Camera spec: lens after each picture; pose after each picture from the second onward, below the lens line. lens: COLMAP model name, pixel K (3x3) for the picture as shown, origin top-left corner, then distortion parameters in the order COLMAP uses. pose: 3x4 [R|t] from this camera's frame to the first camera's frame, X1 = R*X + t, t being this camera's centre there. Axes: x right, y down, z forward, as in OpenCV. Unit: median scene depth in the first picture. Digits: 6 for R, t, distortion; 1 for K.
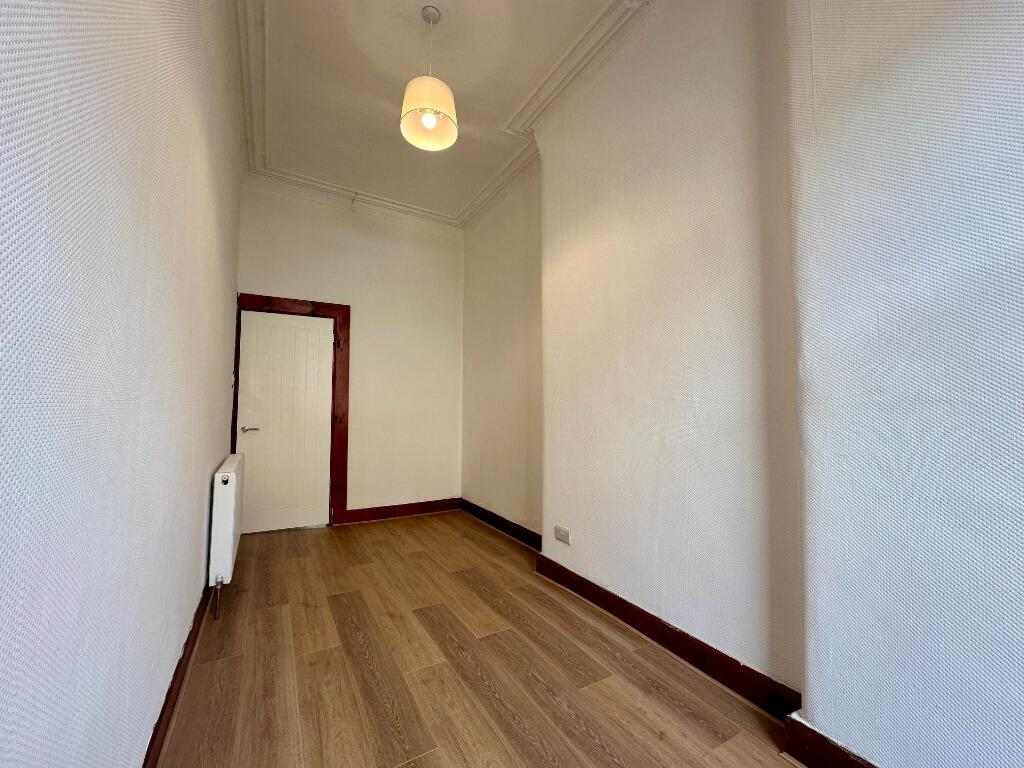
lens RADIAL K [[407.8, 0, 512.0], [0, 407.8, 384.0], [0, 0, 1]] dist [-0.000502, -0.000005]
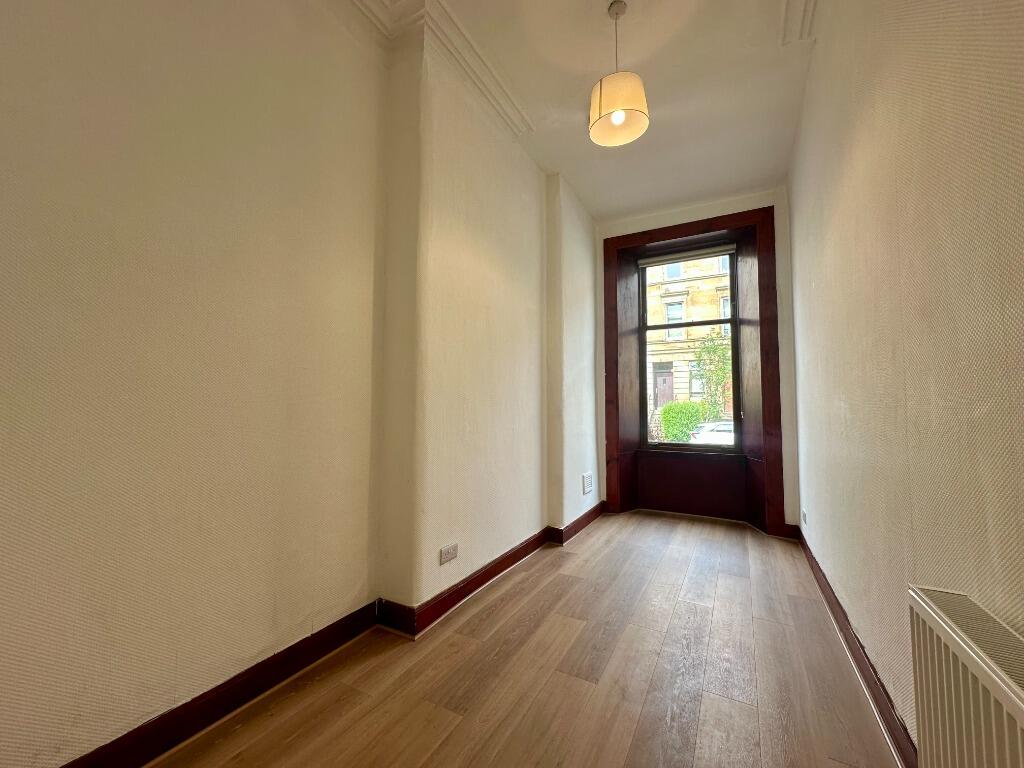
lens RADIAL K [[407.8, 0, 512.0], [0, 407.8, 384.0], [0, 0, 1]] dist [-0.000502, -0.000005]
pose [[-0.505200, 0.042466, 0.861957, -0.797460], [-0.057616, 0.994901, -0.082785, 0.071720], [-0.861077, -0.091485, -0.500177, 1.480462]]
